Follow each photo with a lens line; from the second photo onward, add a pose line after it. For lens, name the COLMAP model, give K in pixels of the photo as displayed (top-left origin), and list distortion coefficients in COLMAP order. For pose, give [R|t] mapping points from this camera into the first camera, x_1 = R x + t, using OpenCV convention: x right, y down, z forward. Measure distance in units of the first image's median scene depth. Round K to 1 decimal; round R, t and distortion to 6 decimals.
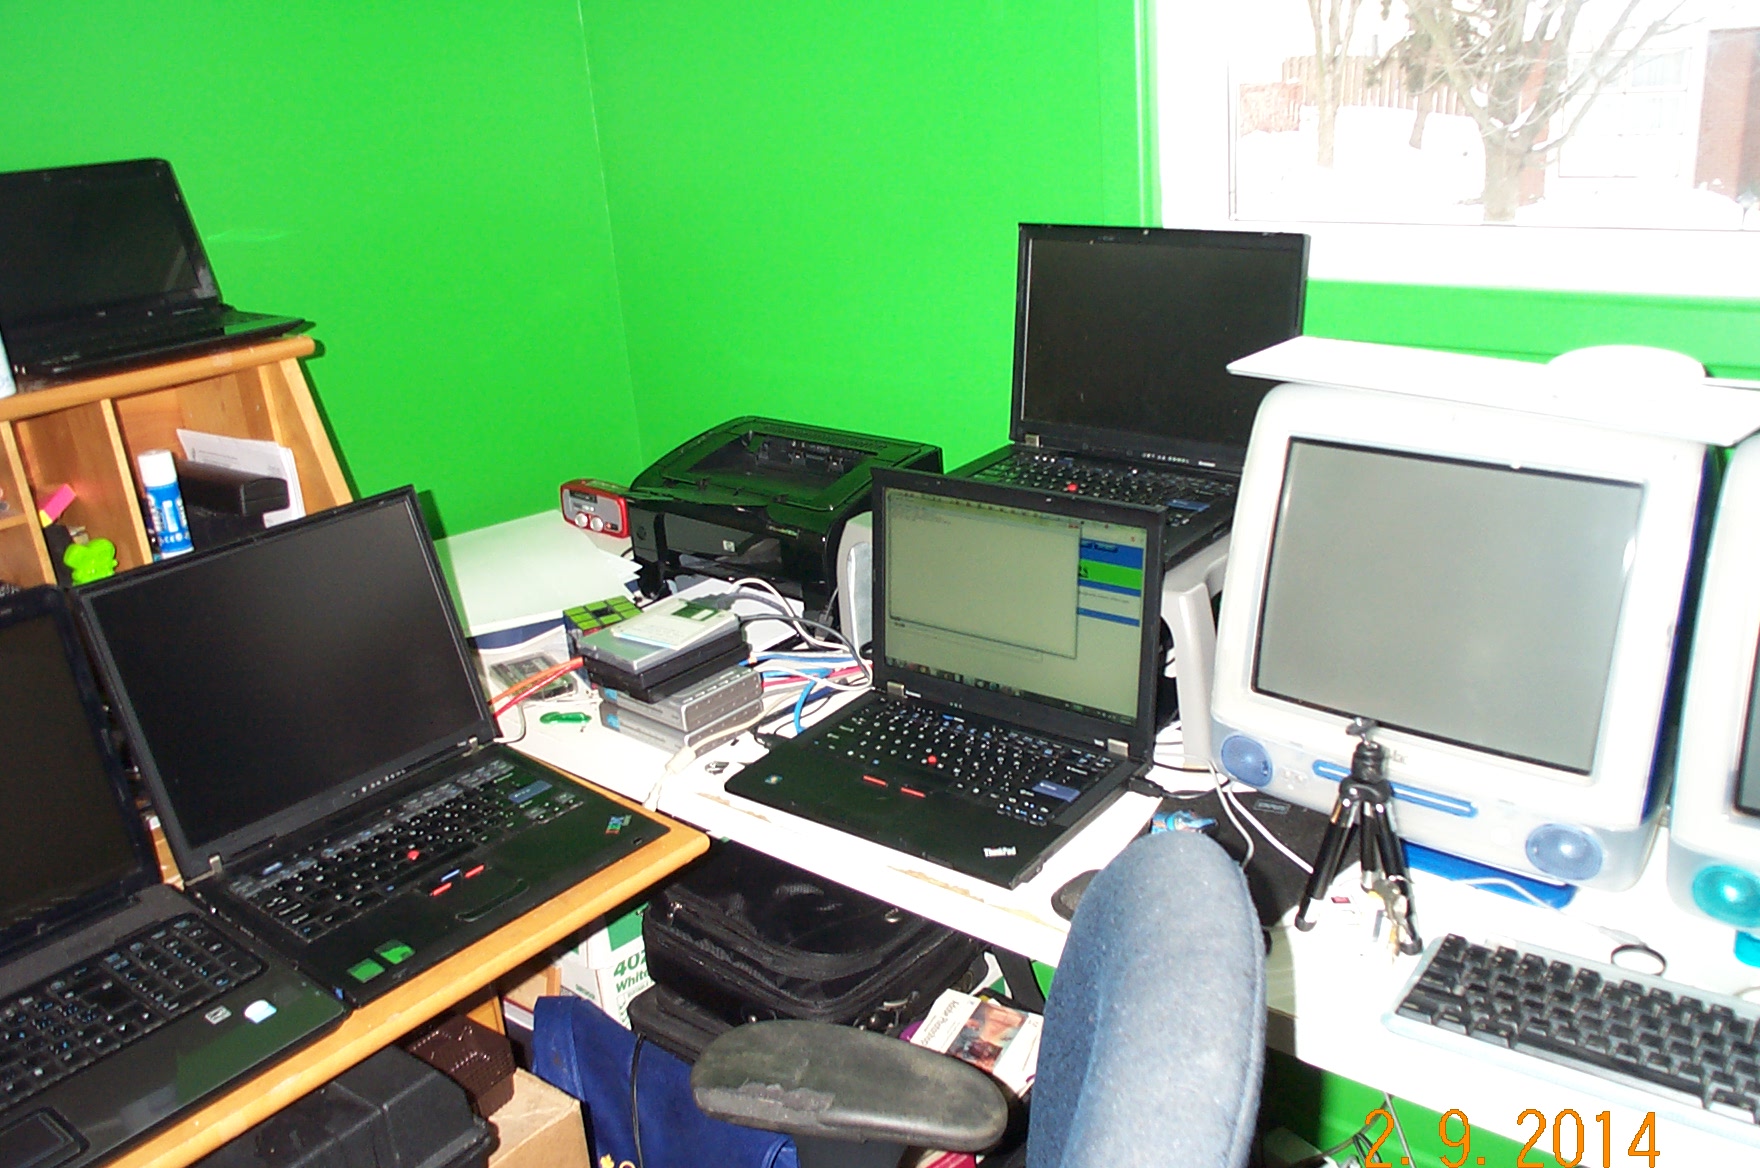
lens RADIAL K [[1500.9, 0, 919.9], [0, 1500.9, 596.2], [0, 0, 1]] dist [-0.076883, 0.104722]
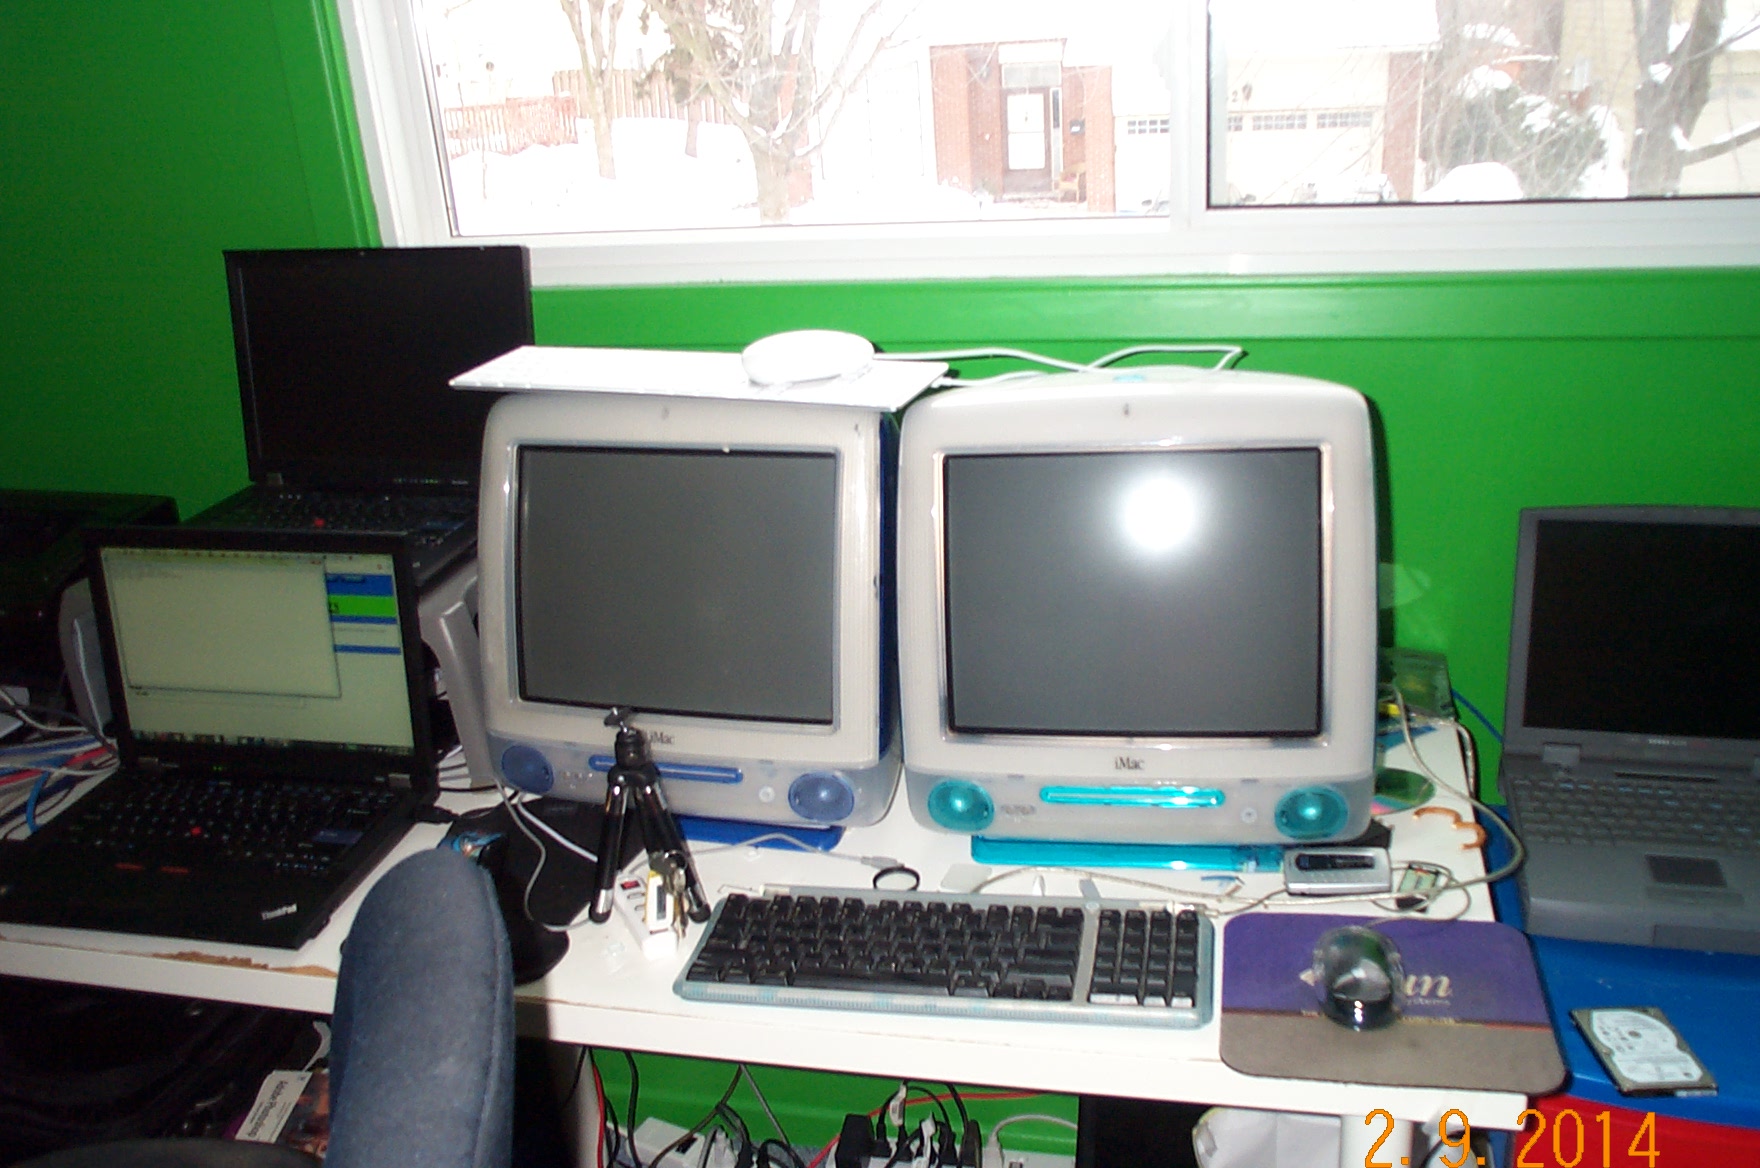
lens RADIAL K [[1500.9, 0, 919.9], [0, 1500.9, 596.2], [0, 0, 1]] dist [-0.076883, 0.104722]
pose [[0.897970, -0.142875, 0.416216, 0.051229], [0.146296, 0.988953, 0.023849, 0.009060], [-0.415026, 0.039475, 0.908953, -0.027098]]
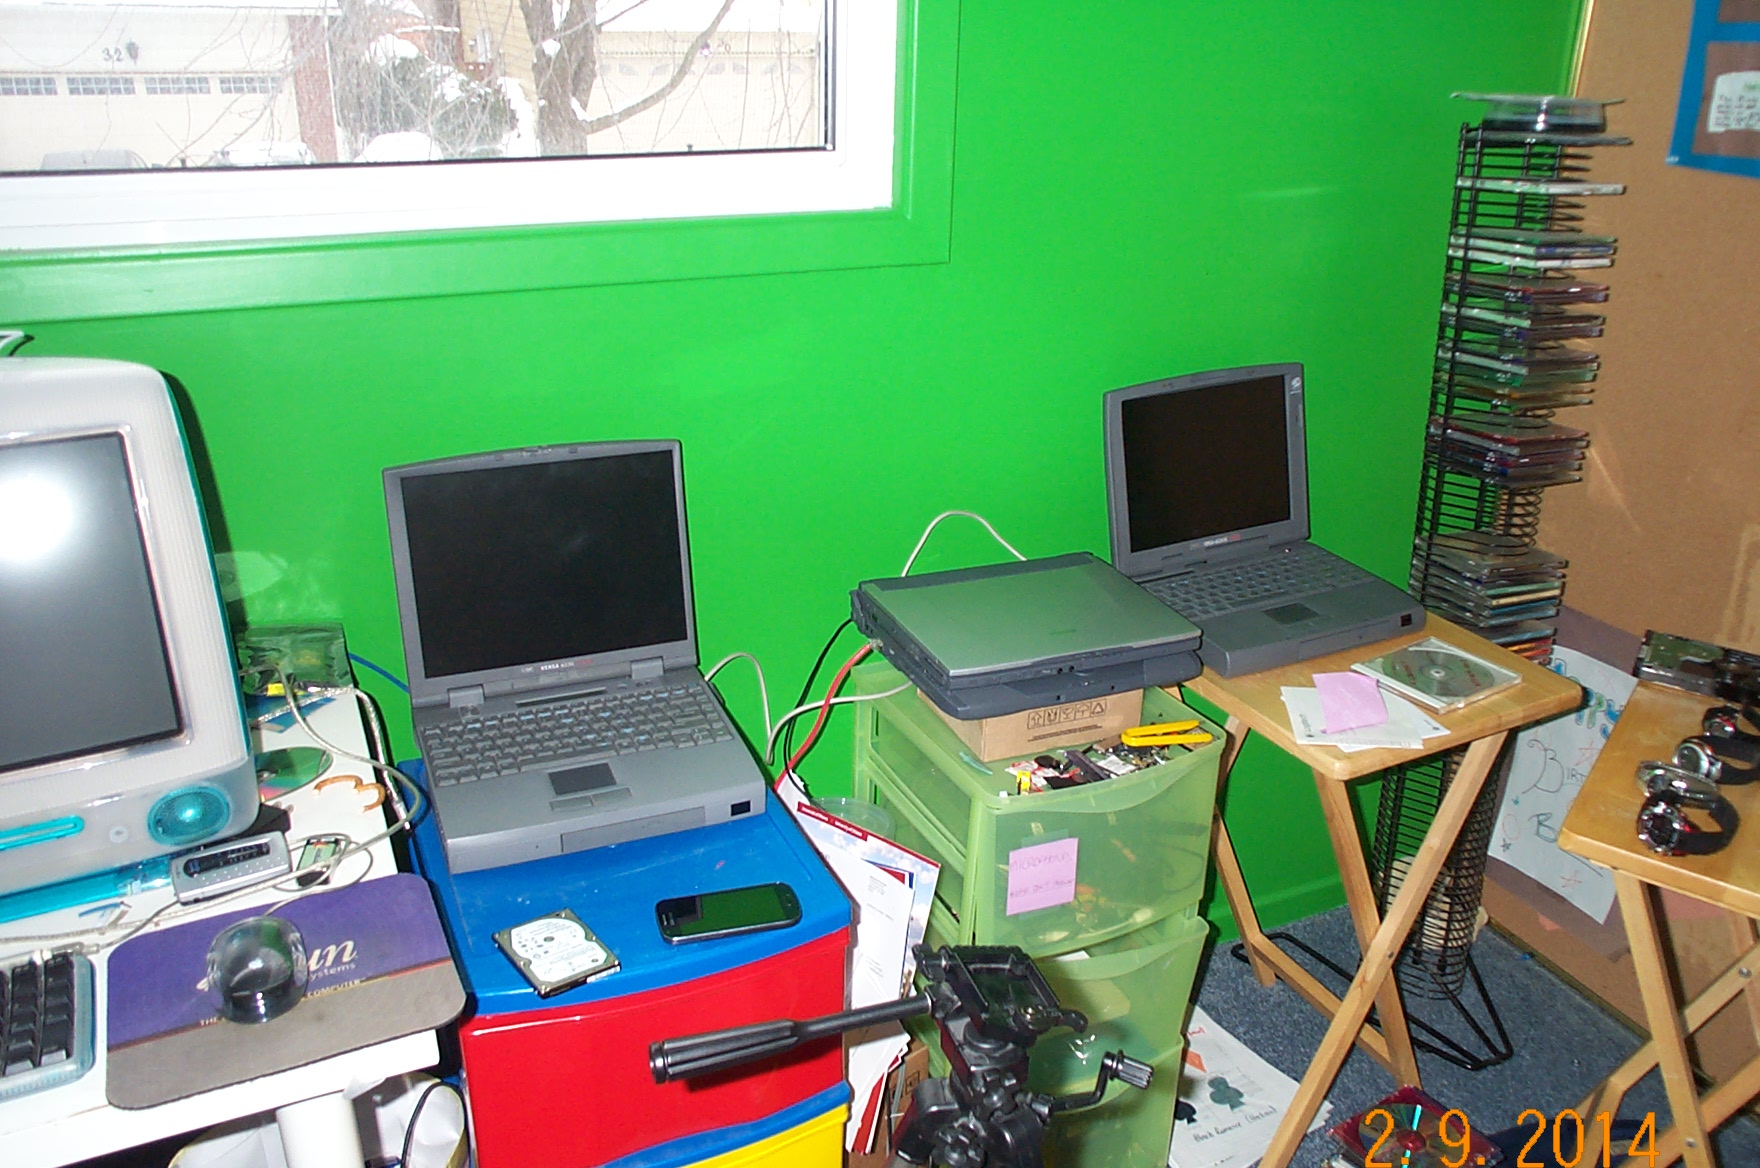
lens RADIAL K [[1500.9, 0, 919.9], [0, 1500.9, 596.2], [0, 0, 1]] dist [-0.076883, 0.104722]
pose [[0.434045, -0.279080, 0.856574, 0.109213], [0.259115, 0.949304, 0.177993, 0.033207], [-0.862824, 0.144694, 0.484355, -0.091787]]
